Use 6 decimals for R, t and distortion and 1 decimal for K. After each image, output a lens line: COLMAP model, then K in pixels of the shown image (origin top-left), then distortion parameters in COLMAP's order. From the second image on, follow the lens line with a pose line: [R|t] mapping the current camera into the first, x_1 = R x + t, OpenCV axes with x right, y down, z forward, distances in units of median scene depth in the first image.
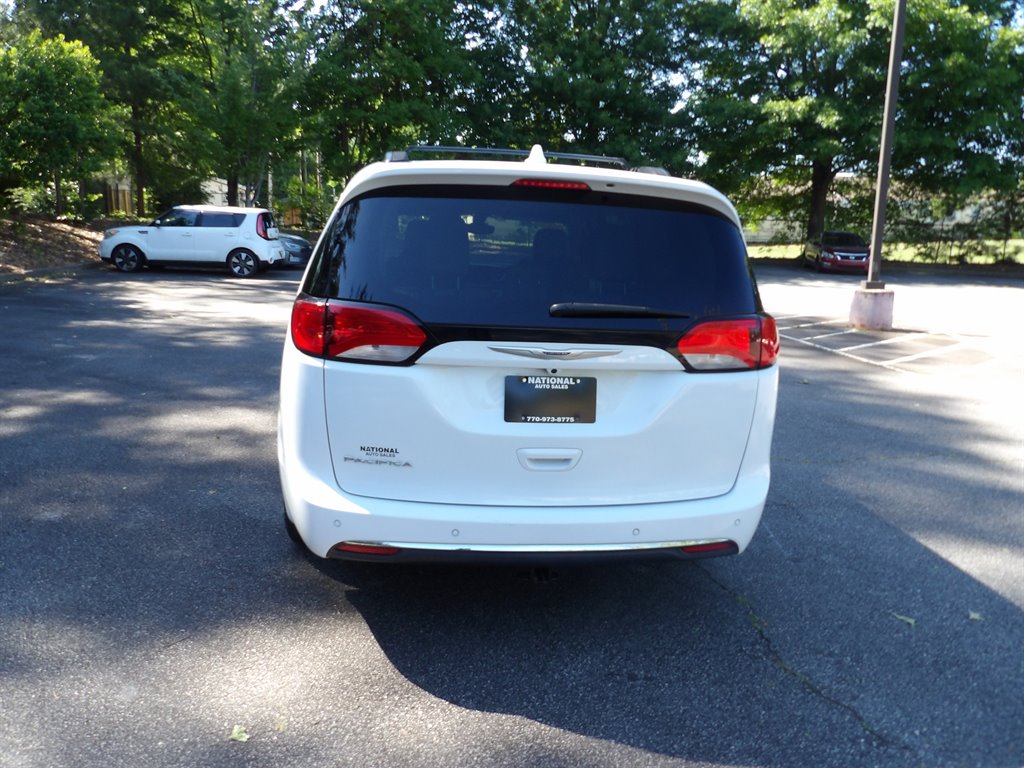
lens RADIAL K [[763.6, 0, 512.0], [0, 763.6, 384.0], [0, 0, 1]] dist [0.015855, -0.005504]
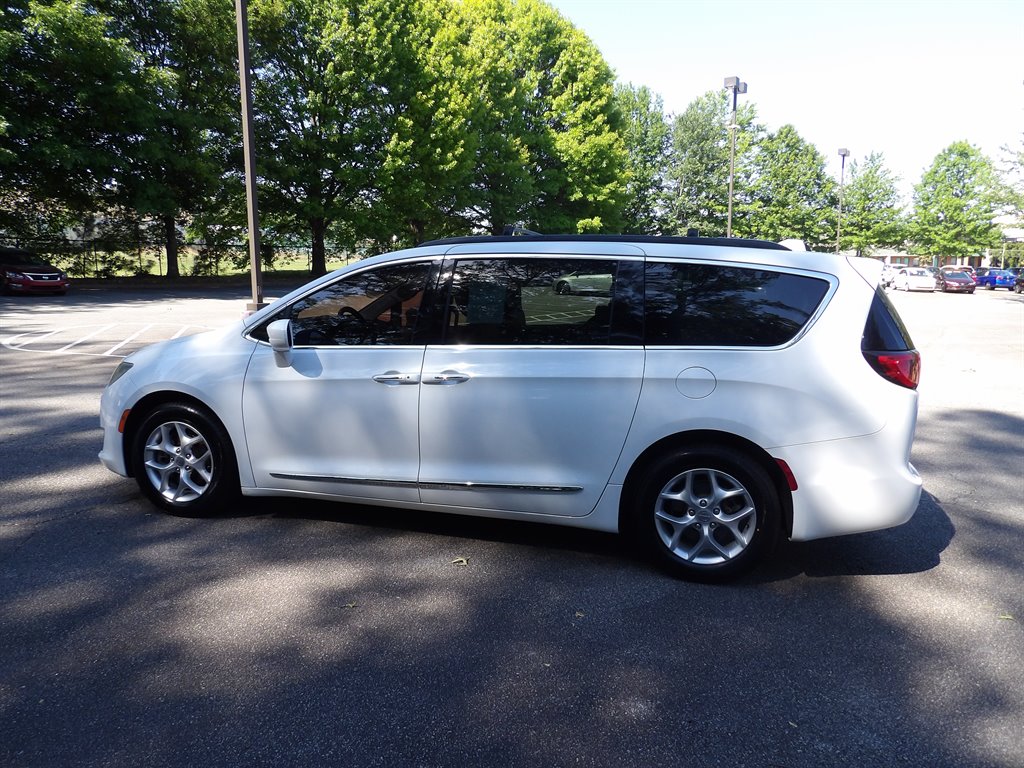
lens RADIAL K [[763.6, 0, 512.0], [0, 763.6, 384.0], [0, 0, 1]] dist [0.015855, -0.005504]
pose [[0.313012, -0.176673, 0.933172, -0.299118], [0.180749, 0.975670, 0.124090, -0.058082], [-0.932391, 0.129828, 0.337329, 0.194843]]
